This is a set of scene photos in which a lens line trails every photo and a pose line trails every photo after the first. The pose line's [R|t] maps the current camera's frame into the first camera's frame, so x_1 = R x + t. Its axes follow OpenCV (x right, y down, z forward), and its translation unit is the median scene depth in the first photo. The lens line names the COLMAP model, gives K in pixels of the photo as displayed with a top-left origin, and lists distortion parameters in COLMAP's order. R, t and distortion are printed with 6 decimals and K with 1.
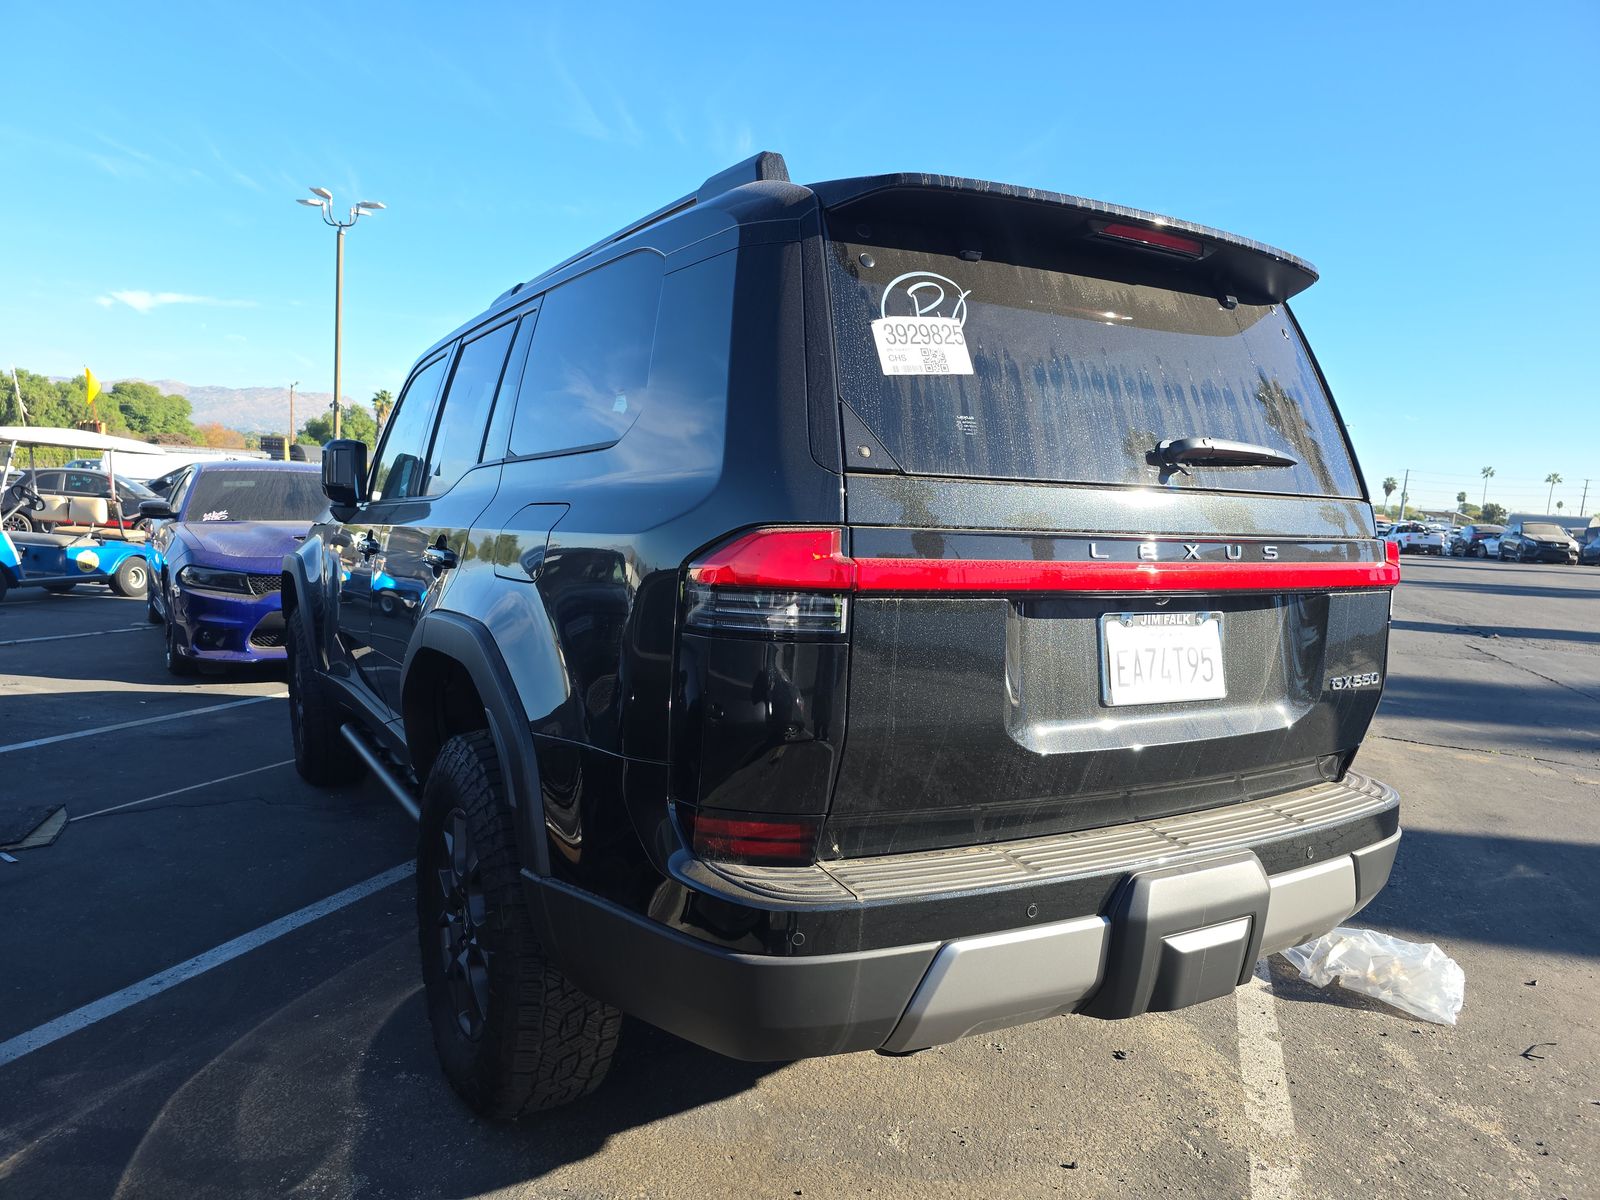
lens RADIAL K [[1119.2, 0, 810.5], [0, 1119.2, 601.8], [0, 0, 1]] dist [0.044967, -0.036720]
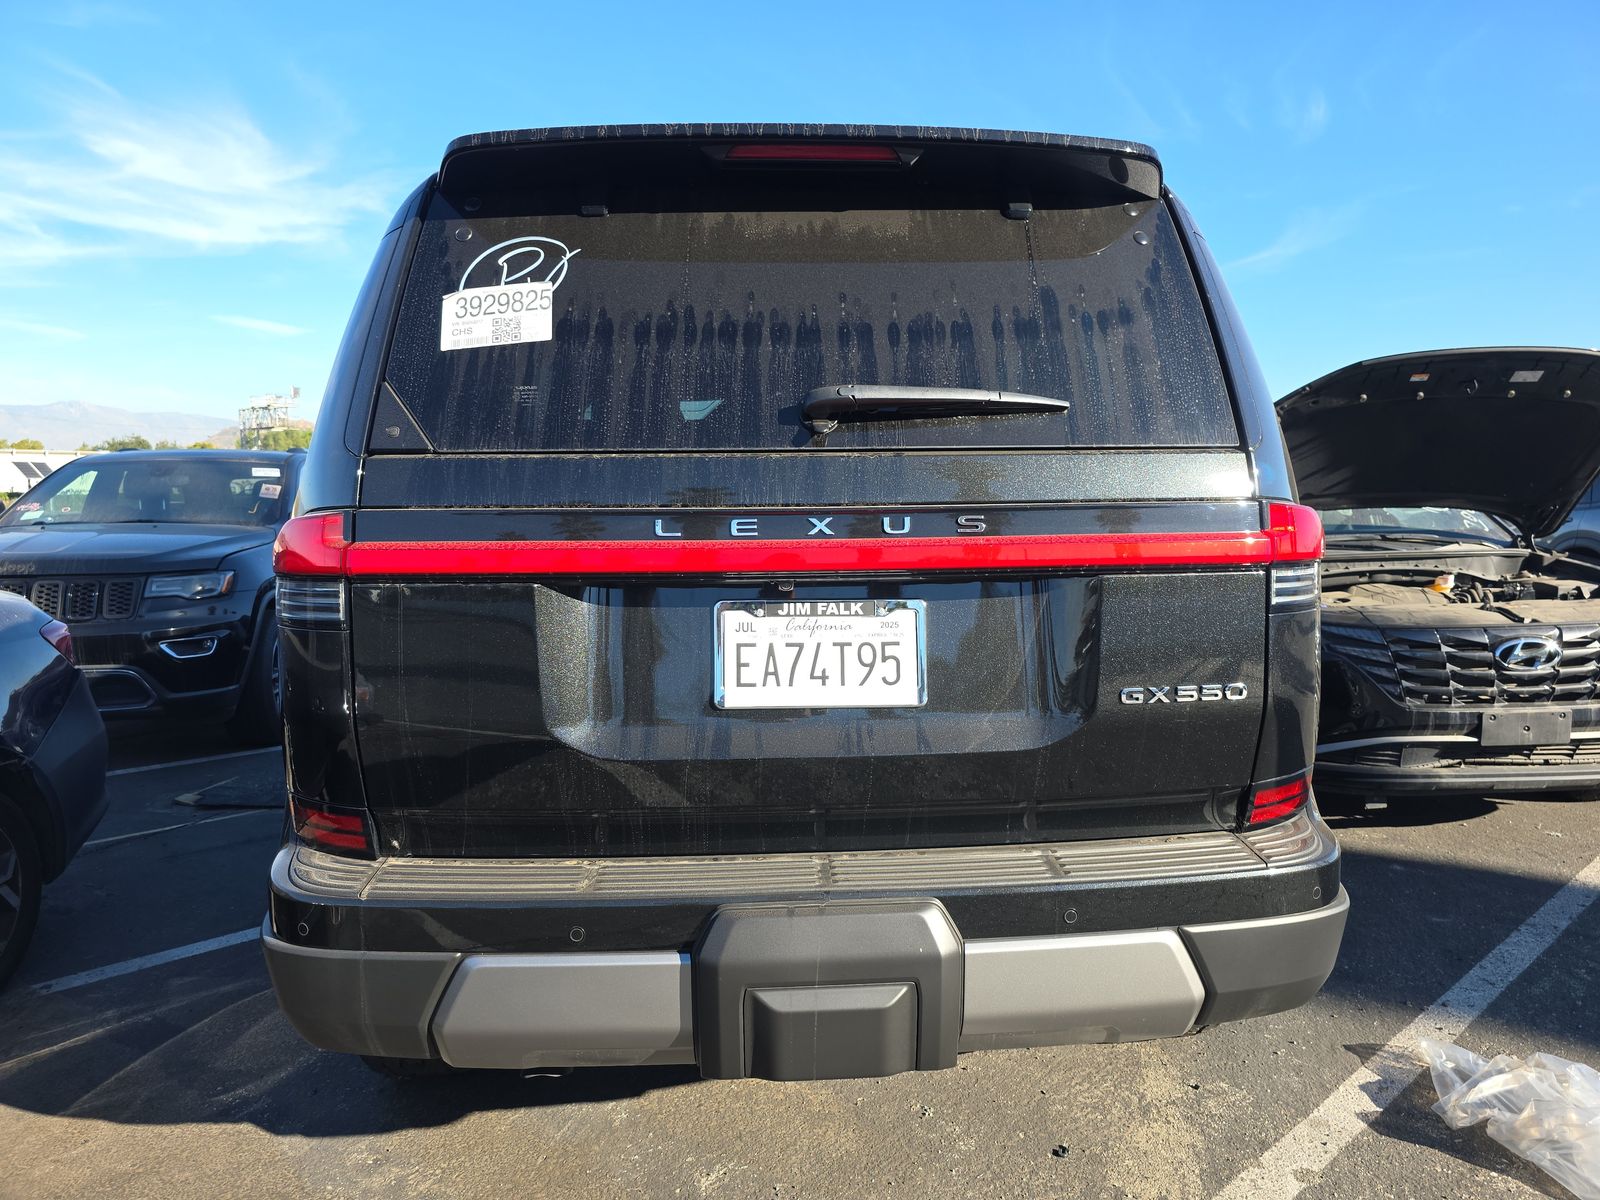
lens RADIAL K [[1119.2, 0, 815.3], [0, 1119.2, 603.6], [0, 0, 1]] dist [0.044967, -0.036720]
pose [[0.882446, -0.006888, -0.470362, 0.735953], [0.001857, 0.999936, -0.011159, 0.022026], [0.470409, 0.008973, 0.882403, 0.282554]]
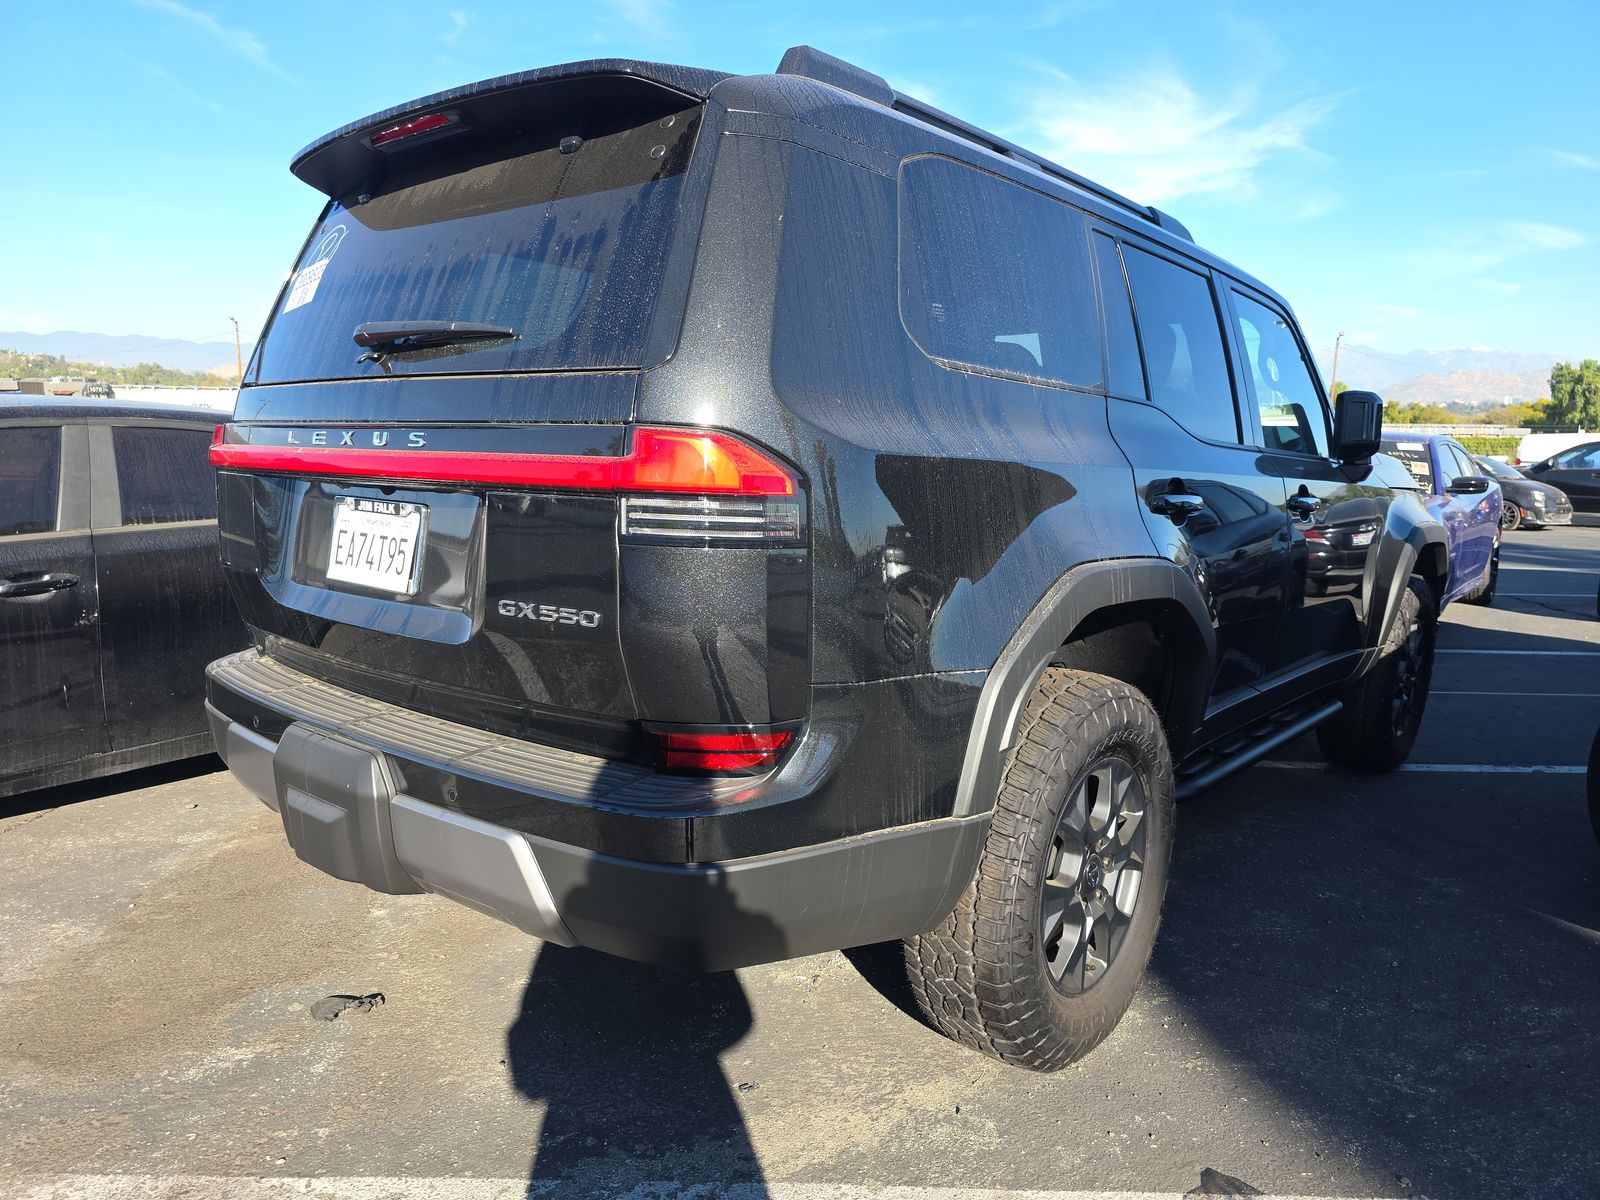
lens RADIAL K [[1119.2, 0, 801.0], [0, 1119.2, 595.2], [0, 0, 1]] dist [0.044967, -0.036720]
pose [[0.302781, 0.091295, -0.948677, 1.482976], [-0.093429, 0.993450, 0.065785, -0.008656], [0.948470, 0.068716, 0.309327, 1.107454]]
